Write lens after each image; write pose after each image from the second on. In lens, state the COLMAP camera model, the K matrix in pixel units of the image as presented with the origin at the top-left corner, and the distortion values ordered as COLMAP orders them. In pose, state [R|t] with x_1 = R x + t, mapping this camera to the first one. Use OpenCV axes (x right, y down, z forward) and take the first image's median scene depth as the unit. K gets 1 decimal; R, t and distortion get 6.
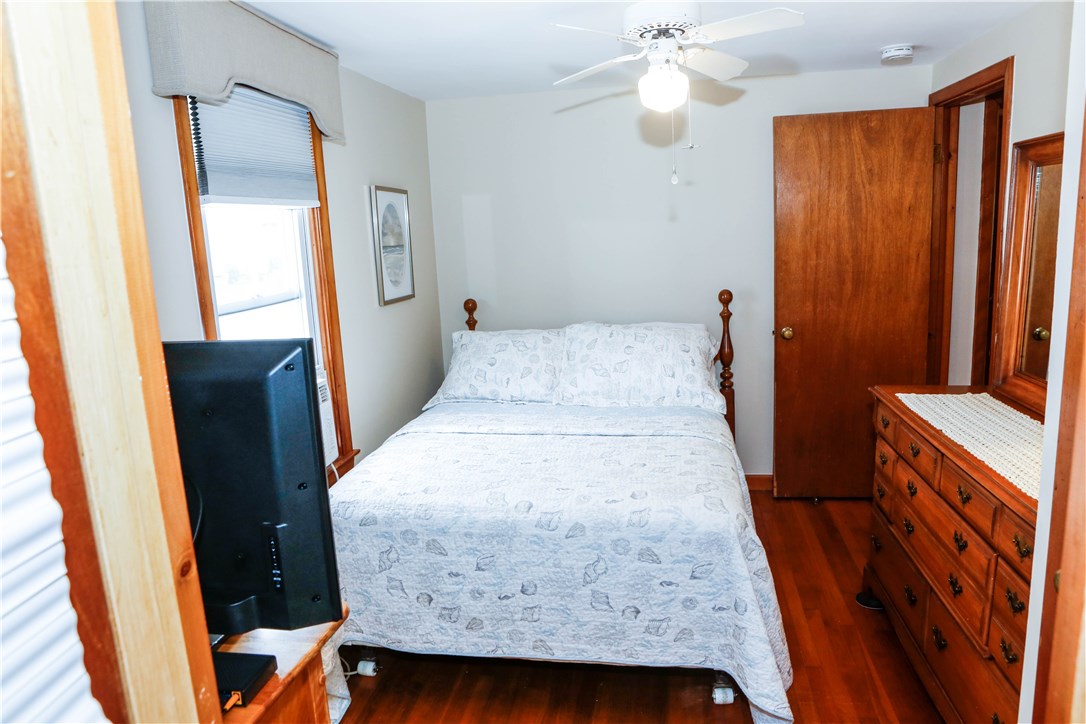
lens RADIAL K [[753.9, 0, 528.9], [0, 753.9, 367.1], [0, 0, 1]] dist [-0.105301, 0.072609]
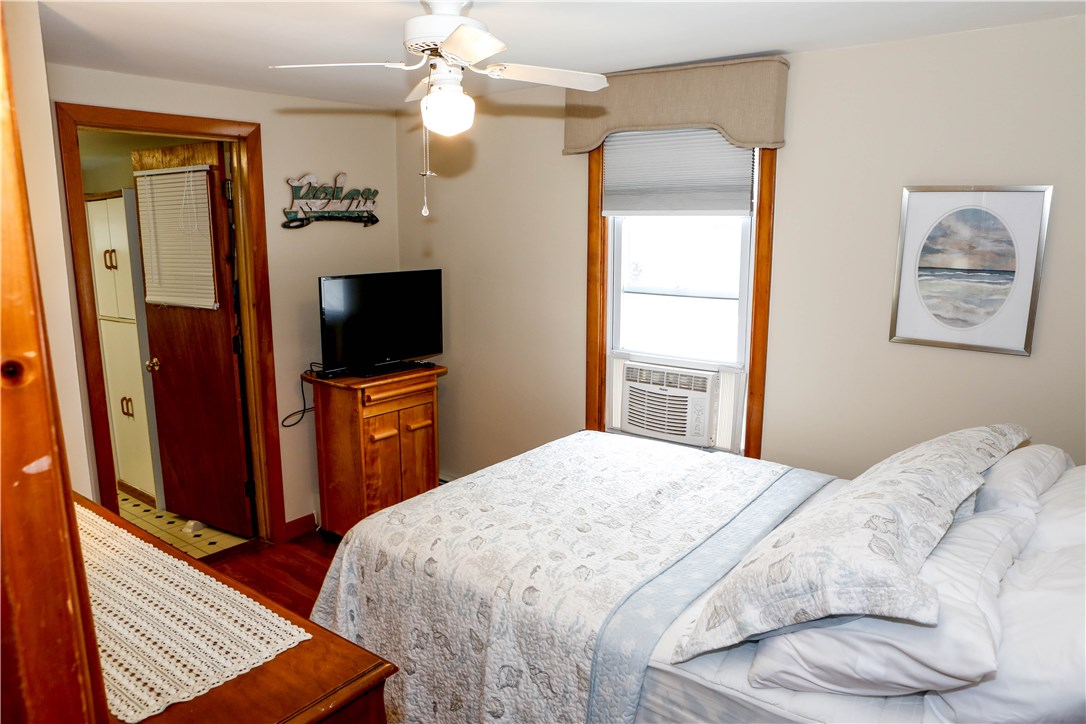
lens RADIAL K [[736.4, 0, 543.0], [0, 736.4, 362.0], [0, 0, 1]] dist [-0.103313, 0.067908]
pose [[-0.453222, 0.211892, -0.865847, 0.806473], [-0.140328, 0.942265, 0.304047, -0.308362], [0.880283, 0.259303, -0.397321, 1.272674]]
